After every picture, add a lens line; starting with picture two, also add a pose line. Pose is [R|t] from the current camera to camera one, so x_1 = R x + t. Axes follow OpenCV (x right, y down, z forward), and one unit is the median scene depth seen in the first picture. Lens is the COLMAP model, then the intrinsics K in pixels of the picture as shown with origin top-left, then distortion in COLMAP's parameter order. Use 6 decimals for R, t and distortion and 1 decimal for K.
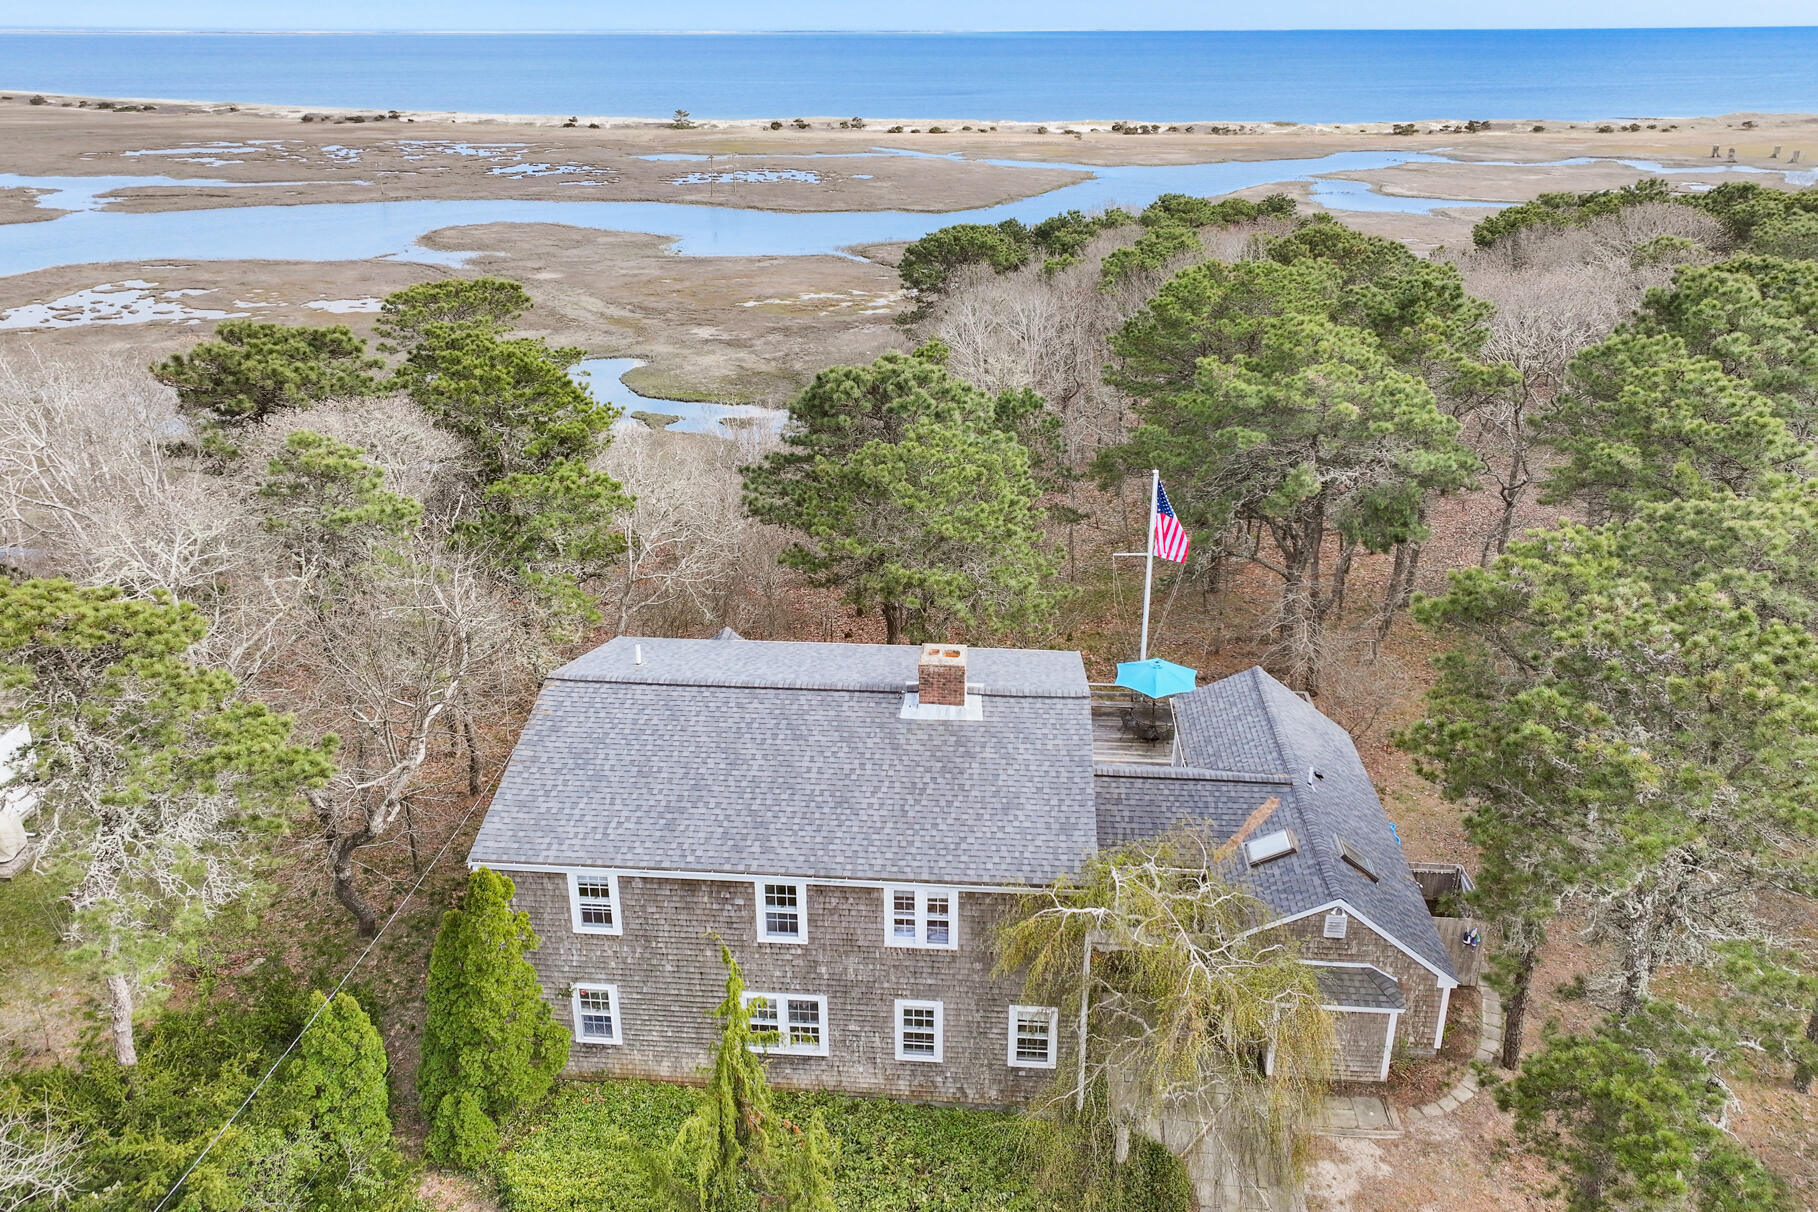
lens RADIAL K [[1249.4, 0, 927.6], [0, 1249.4, 534.2], [0, 0, 1]] dist [-0.002210, -0.005115]
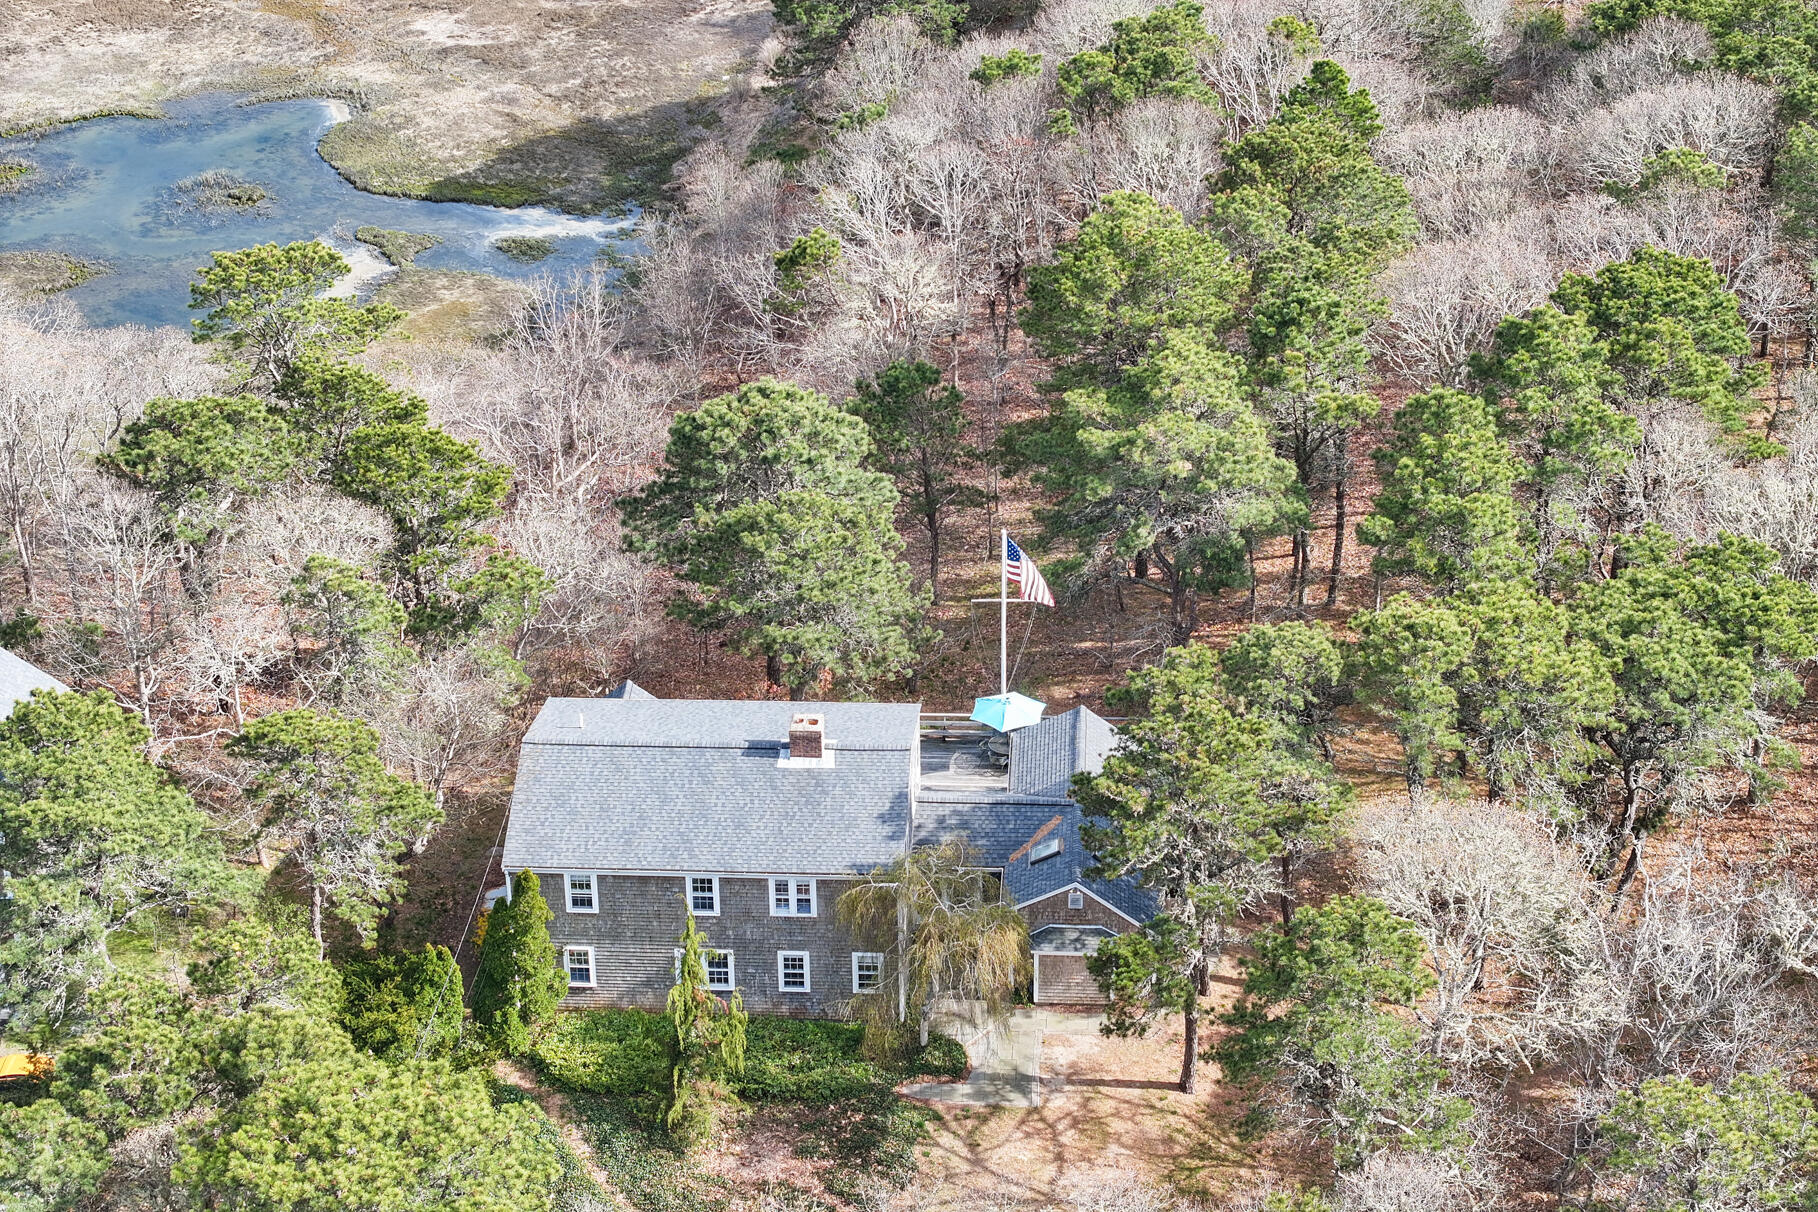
lens RADIAL K [[3466.3, 0, 908.1], [0, 3466.3, 607.9], [0, 0, 1]] dist [-0.126100, 0.000000]
pose [[0.999767, -0.020928, 0.005220, 0.118218], [0.019931, 0.988881, 0.147366, -0.653247], [-0.008246, -0.147227, 0.989068, -3.078364]]
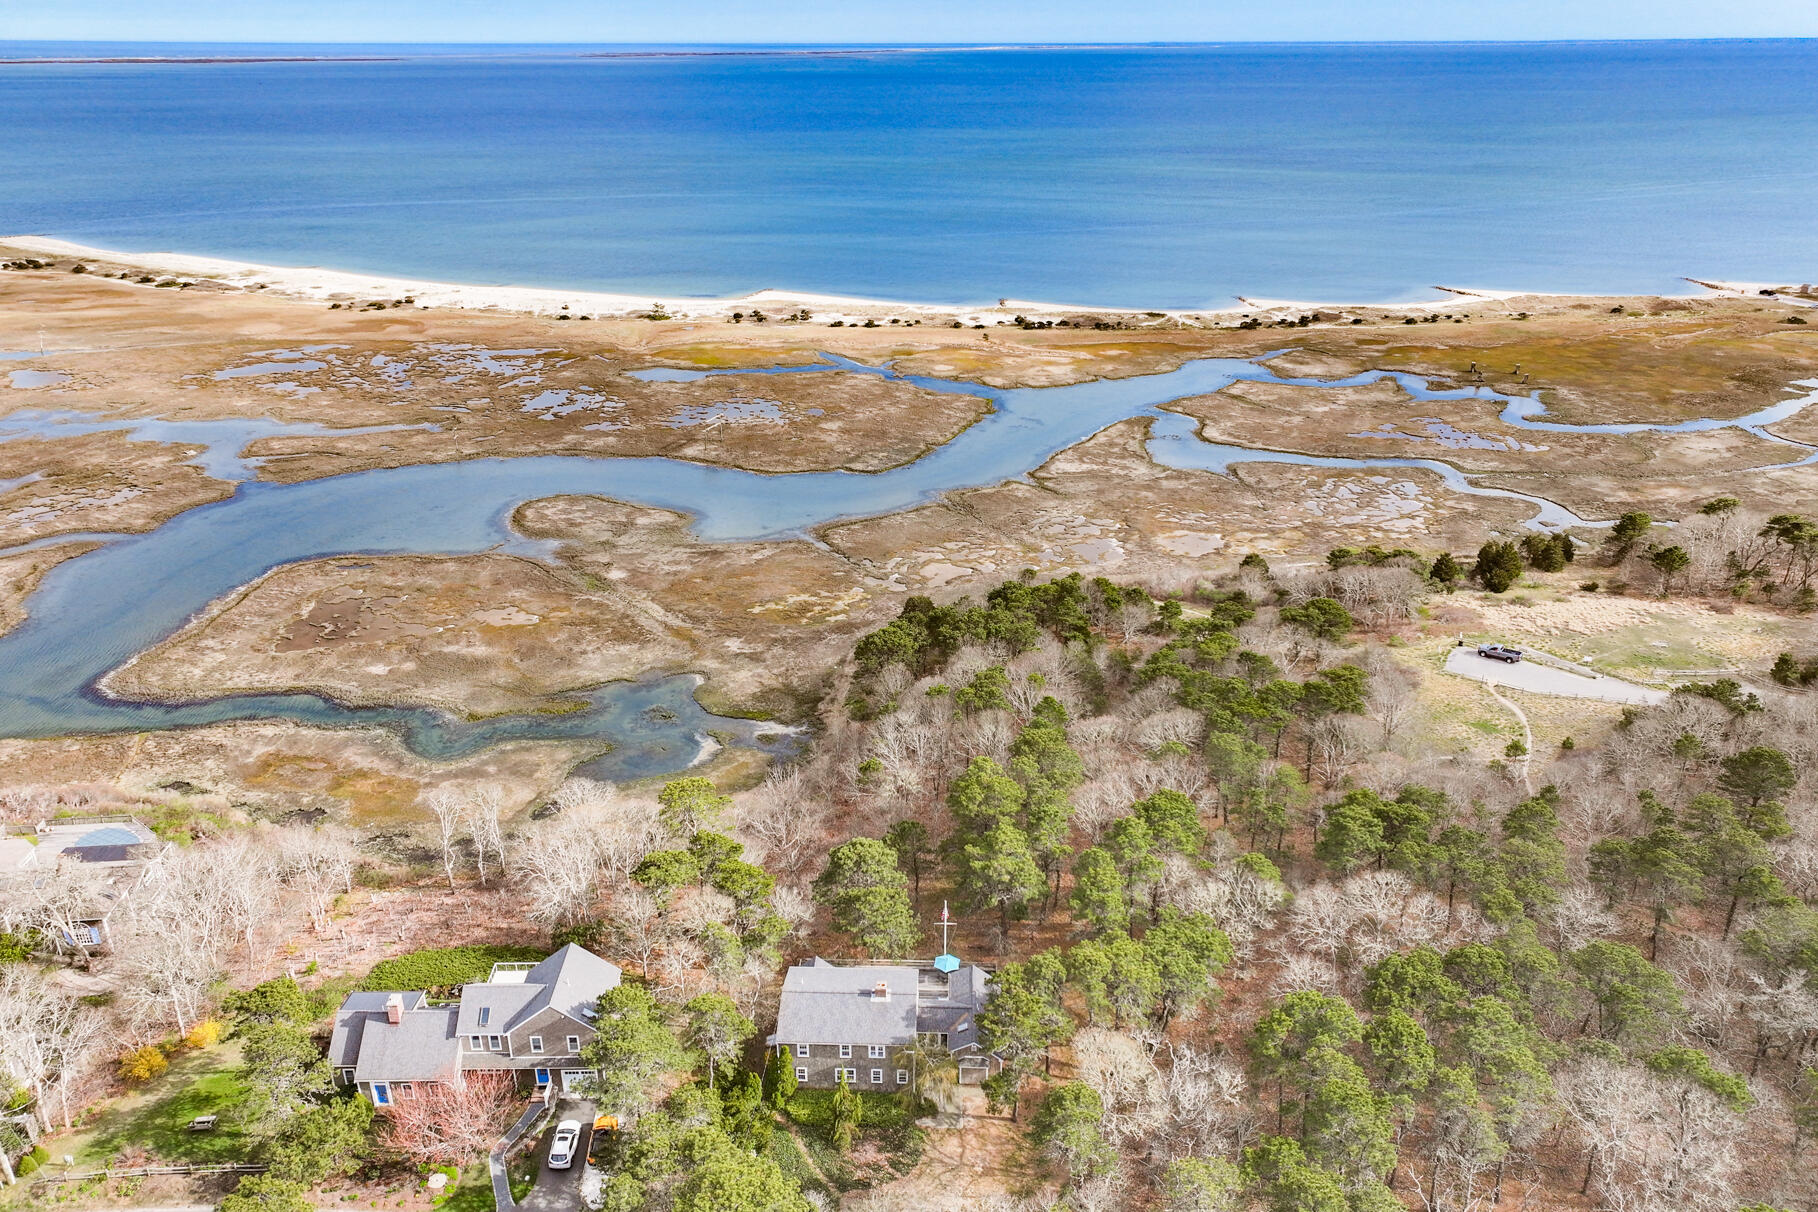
lens RADIAL K [[1249.4, 0, 906.8], [0, 1249.4, 602.9], [0, 0, 1]] dist [-0.002210, -0.005115]
pose [[0.999347, -0.020454, 0.029796, 0.002541], [0.019315, 0.999090, 0.038015, -1.407942], [-0.030547, -0.037415, 0.998833, -3.278176]]
